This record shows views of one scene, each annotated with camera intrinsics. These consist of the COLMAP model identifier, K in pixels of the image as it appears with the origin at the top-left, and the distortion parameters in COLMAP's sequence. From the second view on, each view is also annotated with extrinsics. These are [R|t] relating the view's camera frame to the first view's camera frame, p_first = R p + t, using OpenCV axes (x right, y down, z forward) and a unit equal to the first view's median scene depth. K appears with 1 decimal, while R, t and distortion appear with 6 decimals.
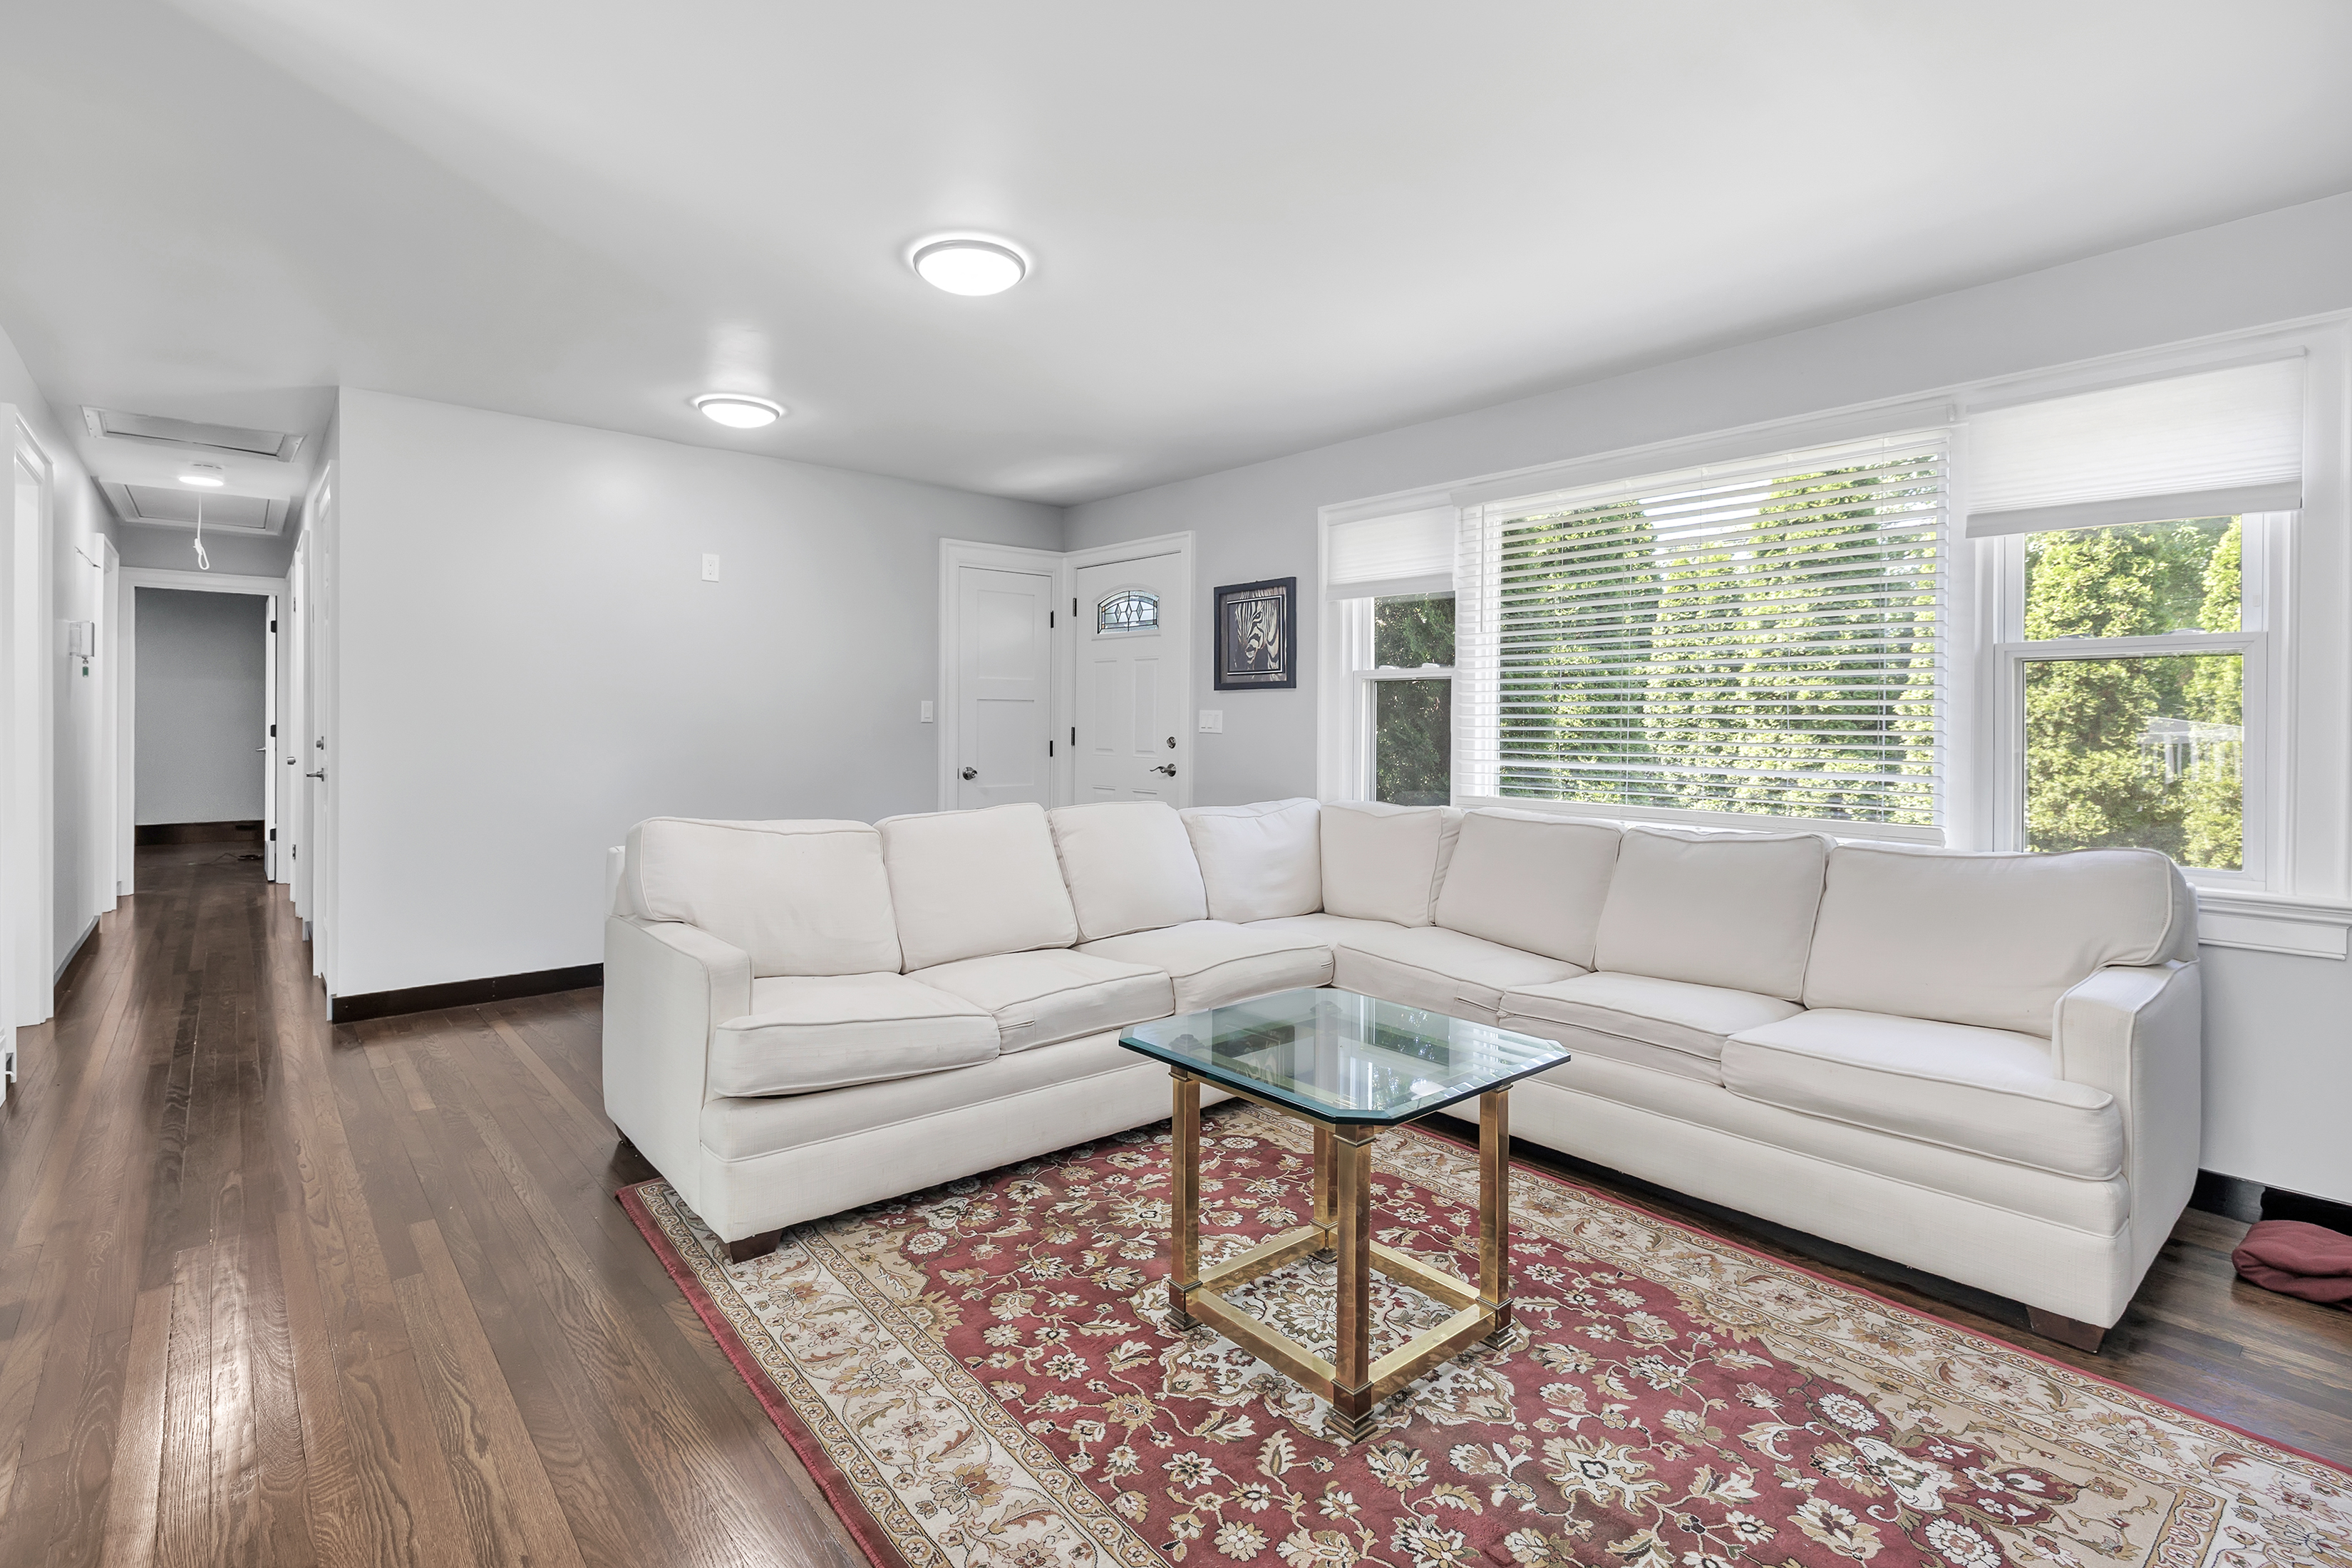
lens RADIAL K [[1083.2, 0, 1130.4], [0, 1083.2, 727.8], [0, 0, 1]] dist [-0.002272, 0.001110]
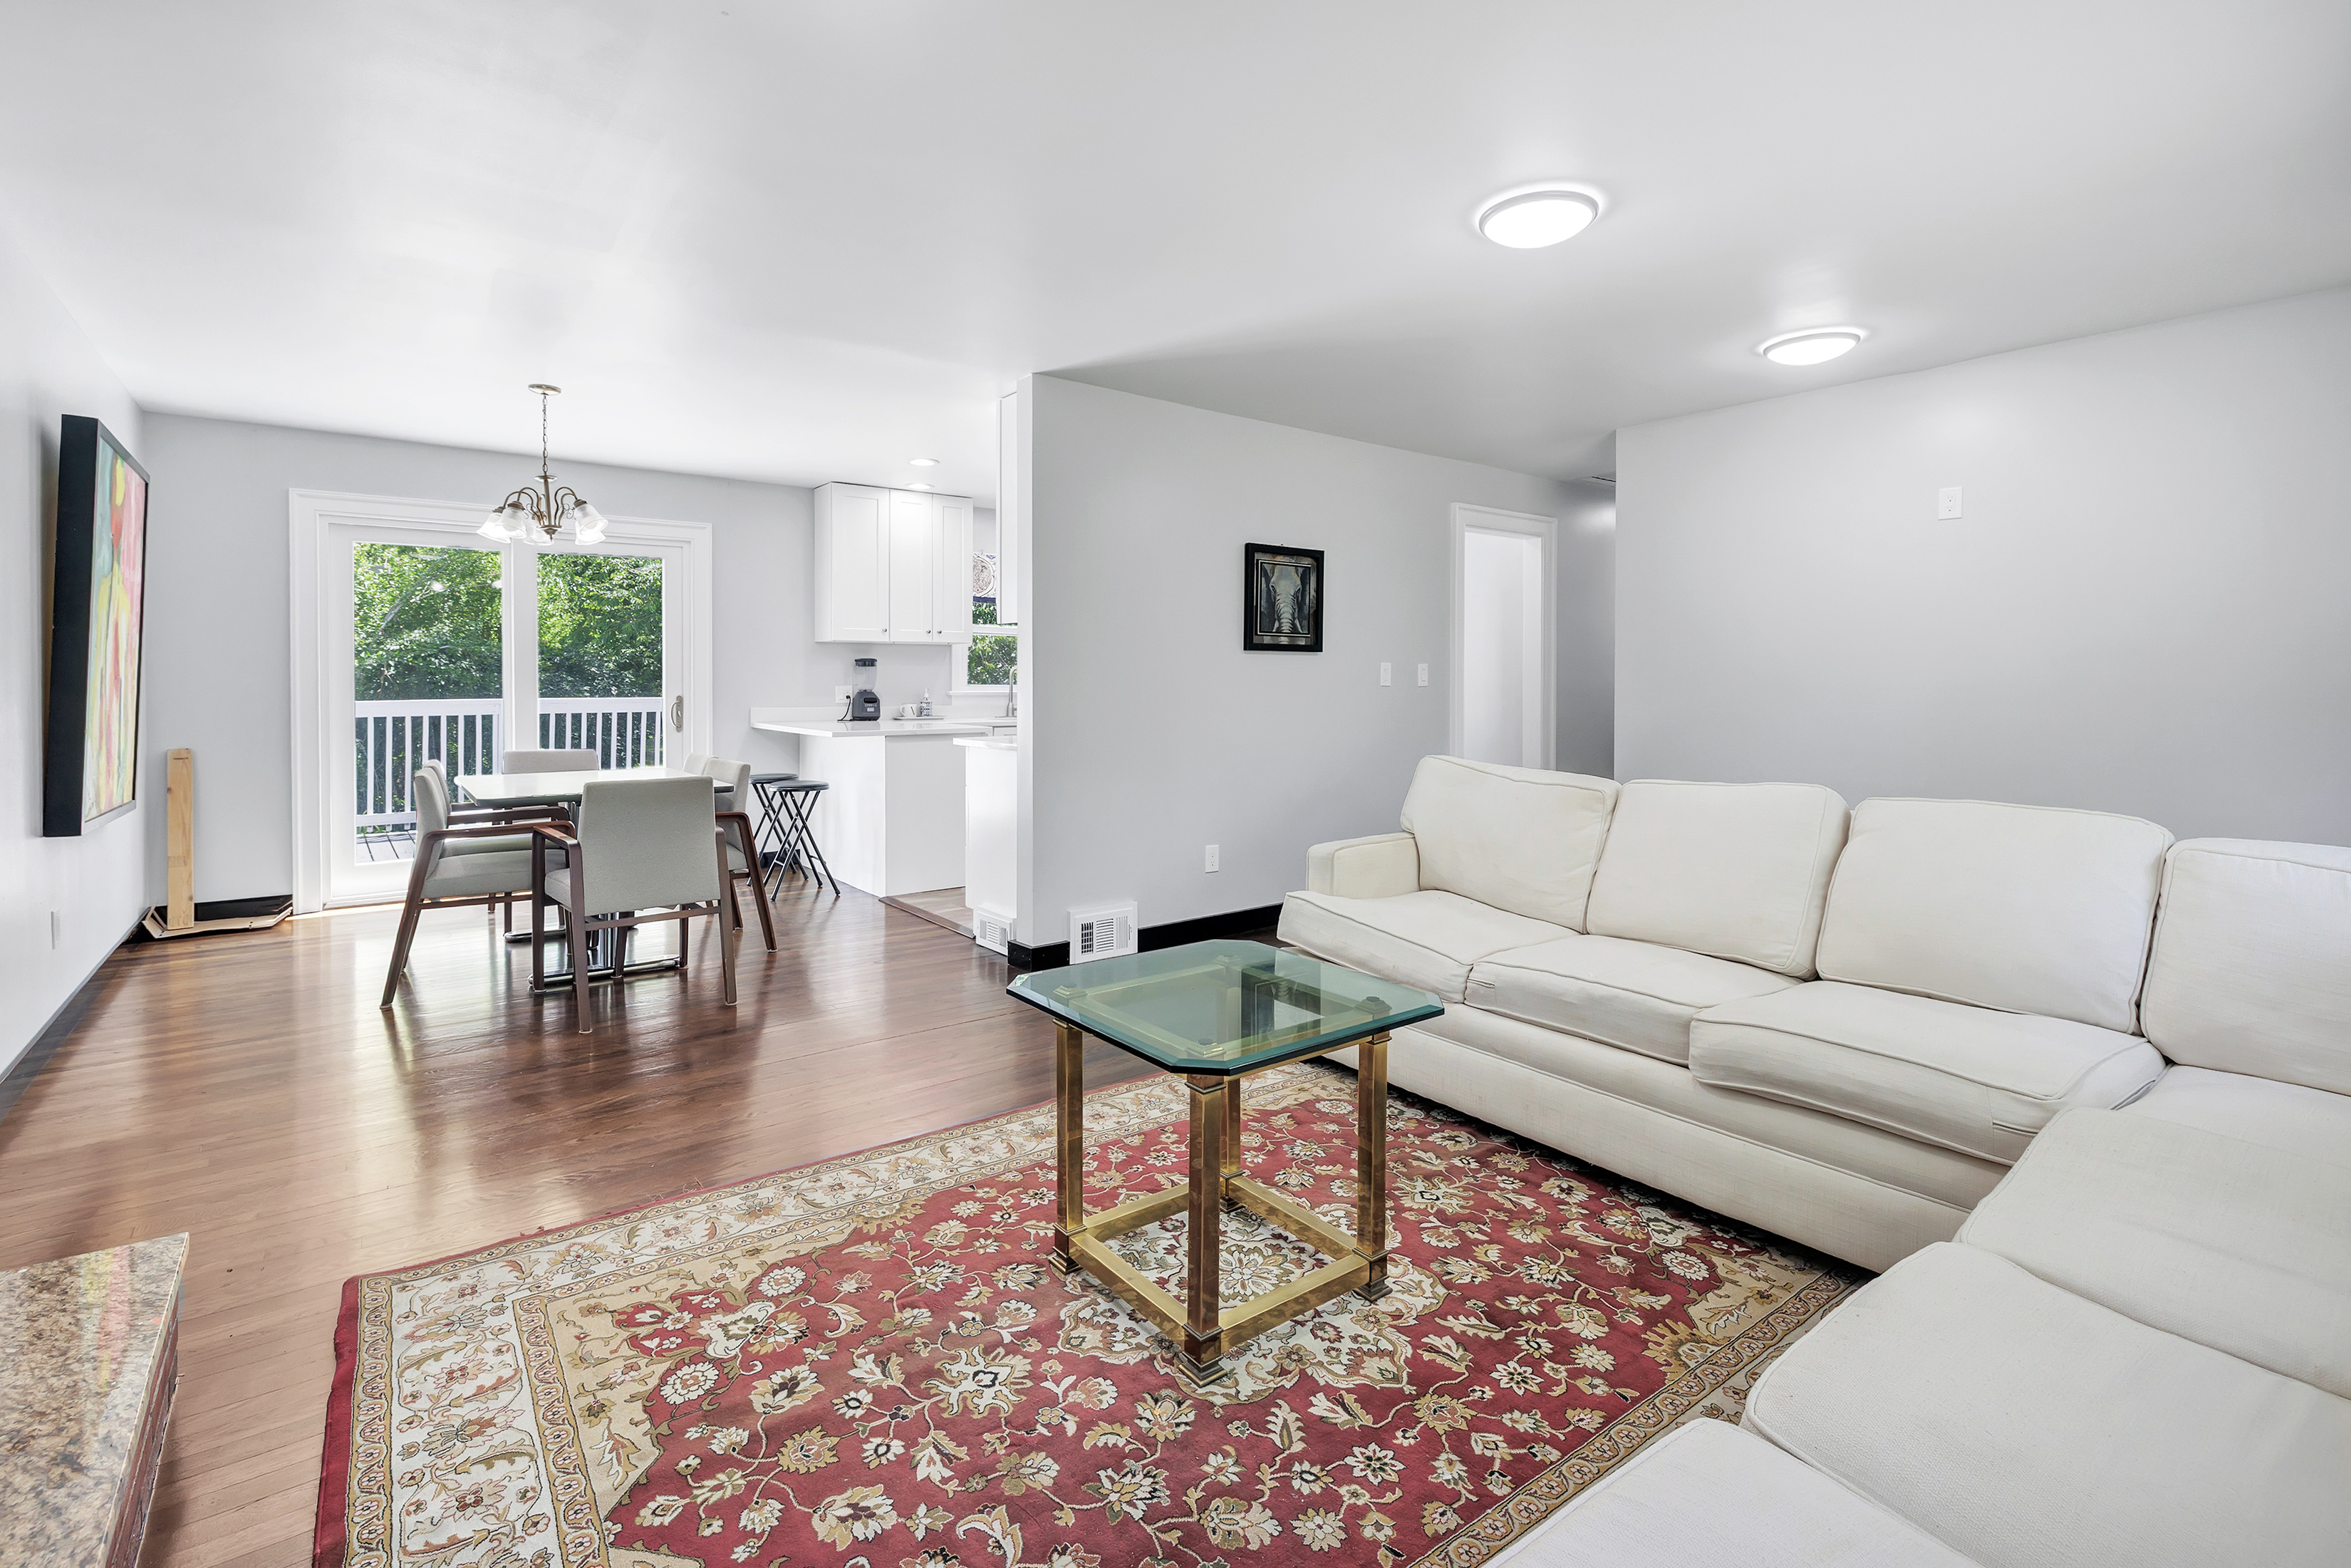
lens RADIAL K [[1082.7, 0, 1106.3], [0, 1082.7, 700.5], [0, 0, 1]] dist [-0.002272, 0.001110]
pose [[-0.074600, 0.010273, -0.997161, 0.529241], [-0.005991, 0.999924, 0.010749, 0.002269], [0.997196, 0.006776, -0.074532, 0.427184]]
